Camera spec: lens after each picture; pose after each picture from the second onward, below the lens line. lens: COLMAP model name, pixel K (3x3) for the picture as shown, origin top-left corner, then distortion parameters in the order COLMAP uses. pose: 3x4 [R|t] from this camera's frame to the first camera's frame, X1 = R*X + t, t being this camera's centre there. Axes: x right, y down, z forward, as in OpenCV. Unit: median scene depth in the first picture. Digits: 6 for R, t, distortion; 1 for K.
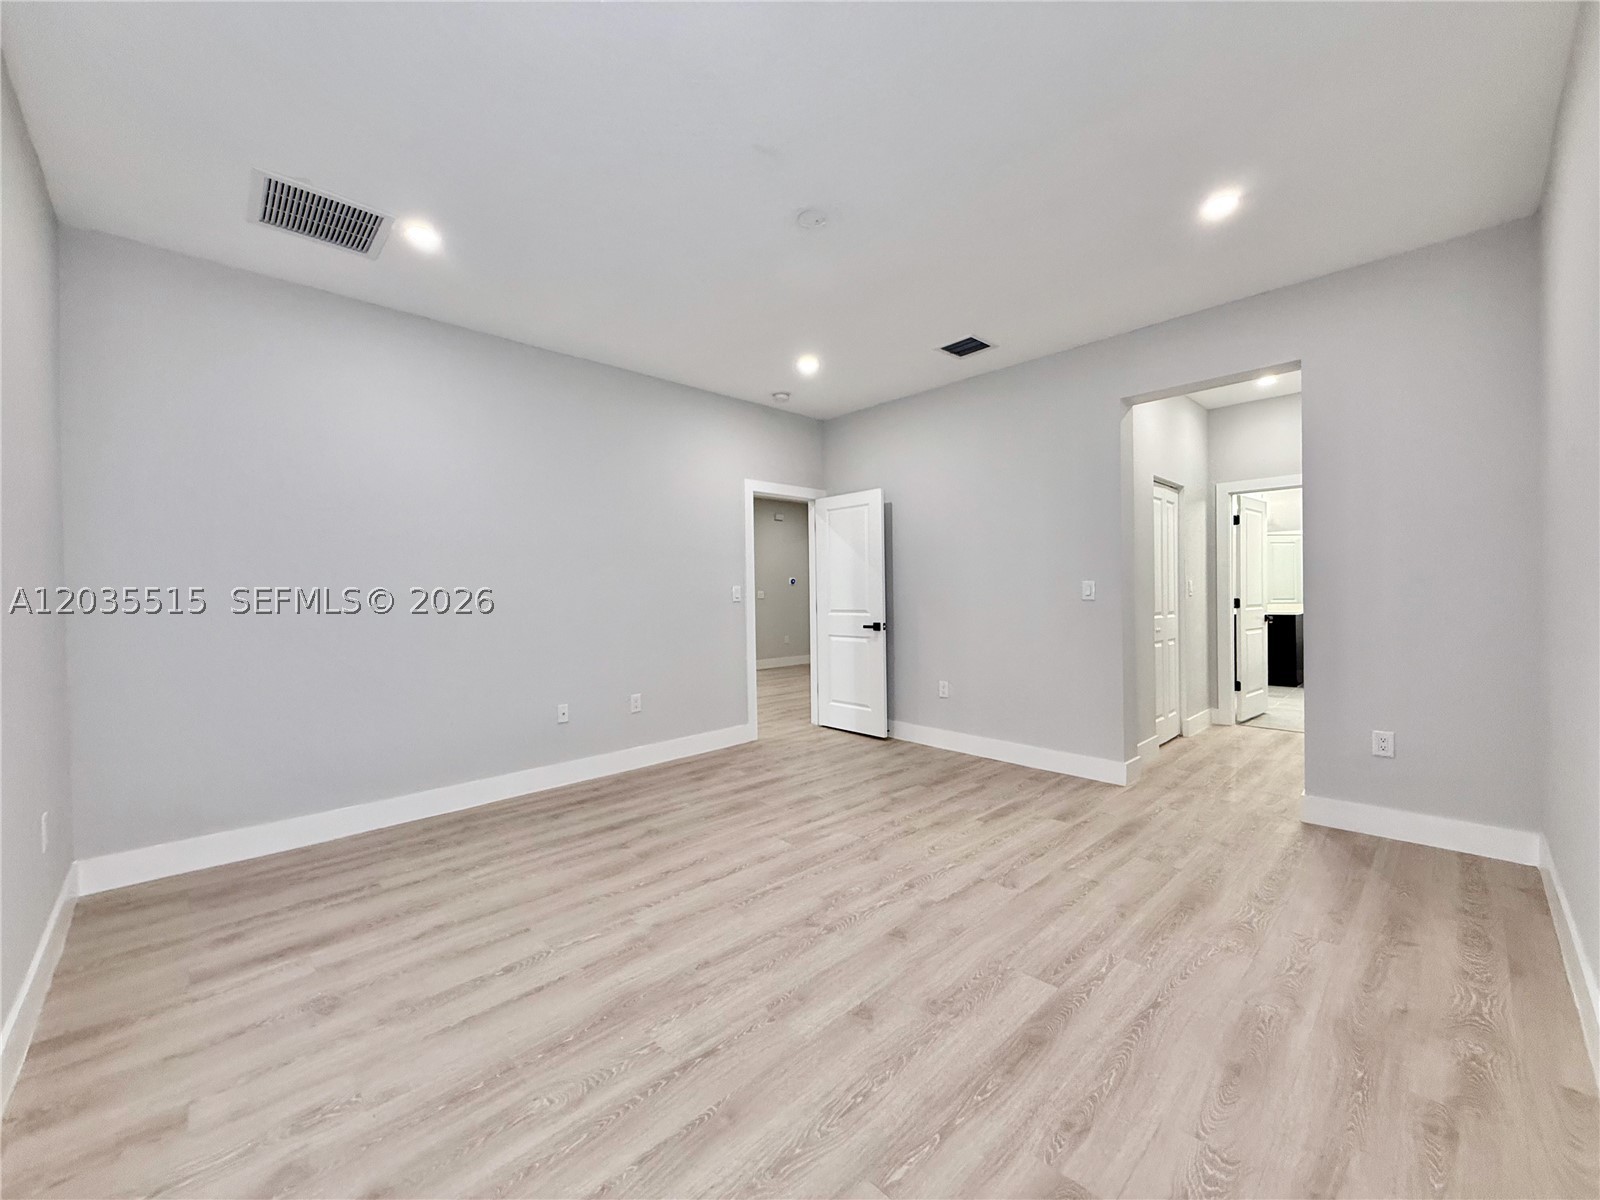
lens RADIAL K [[659.5, 0, 796.0], [0, 659.5, 604.8], [0, 0, 1]] dist [-0.000698, -0.000147]
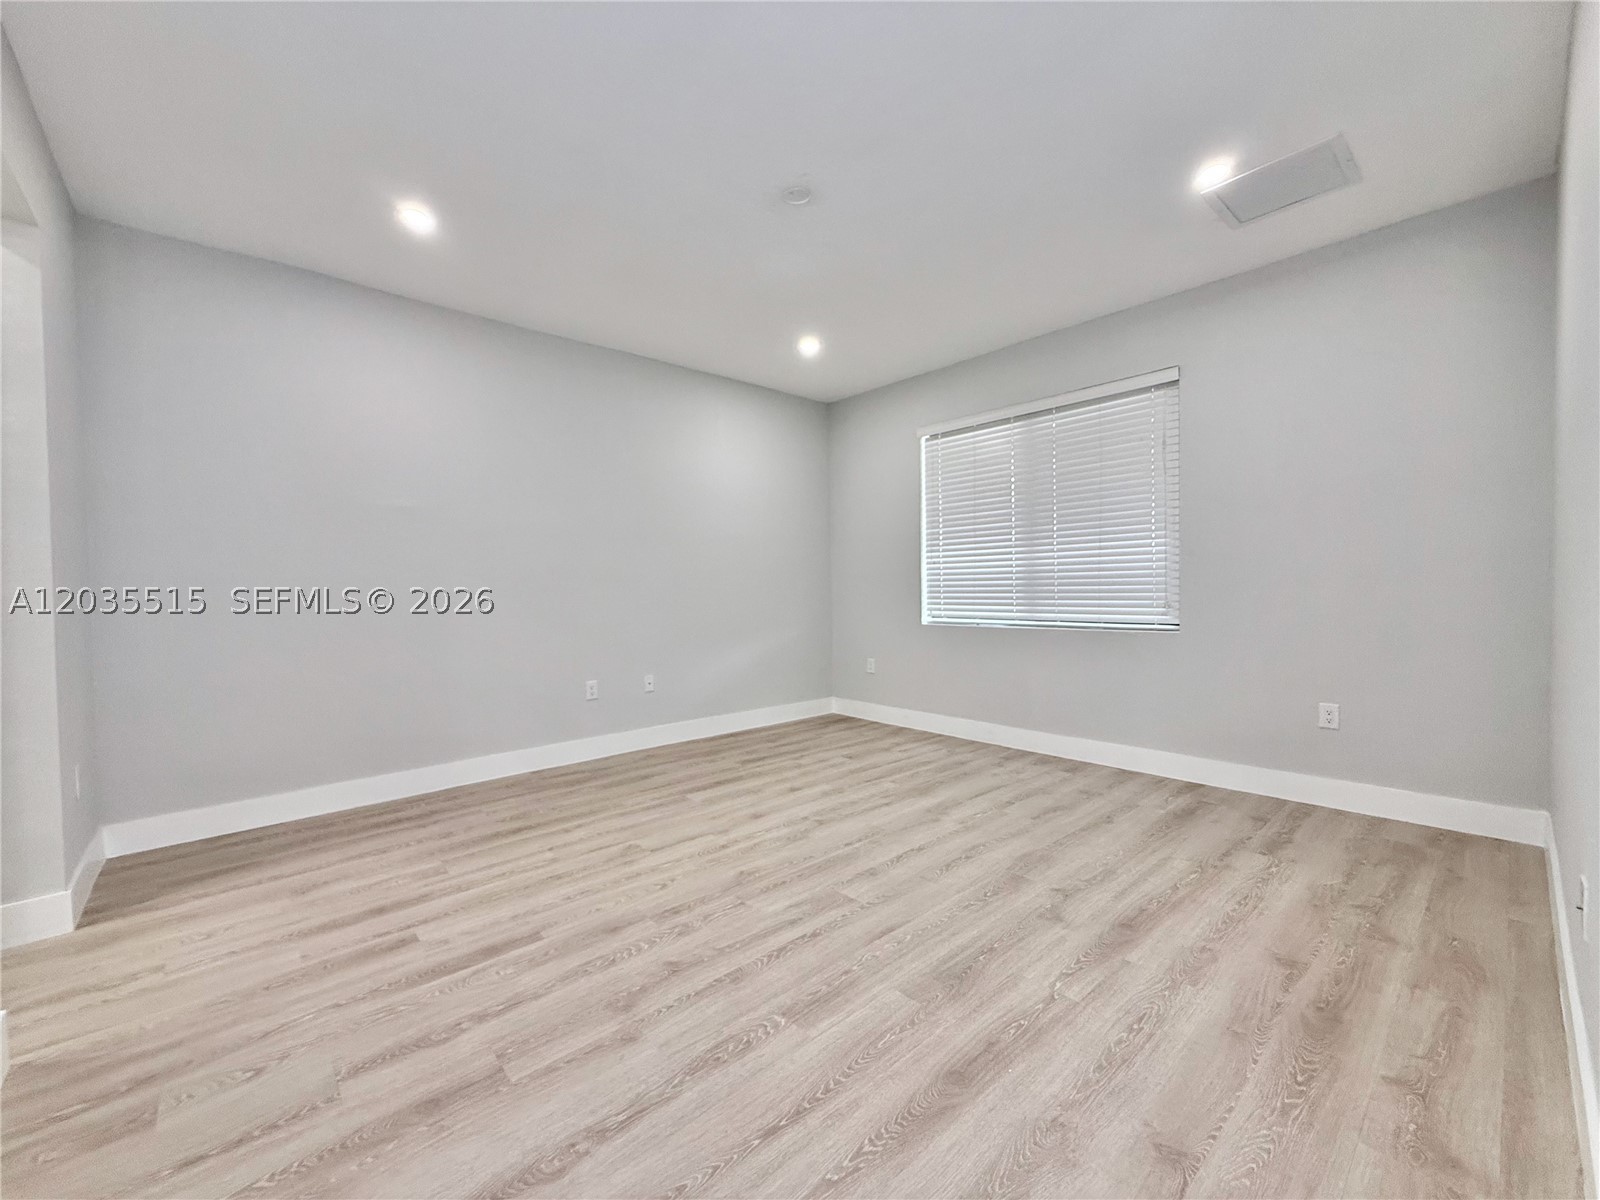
lens RADIAL K [[659.5, 0, 796.0], [0, 659.5, 604.8], [0, 0, 1]] dist [-0.000698, -0.000147]
pose [[-0.998882, 0.029786, 0.036709, 0.006204], [0.031301, 0.998652, 0.041407, -0.005048], [-0.035427, 0.042510, -0.998468, 1.894635]]
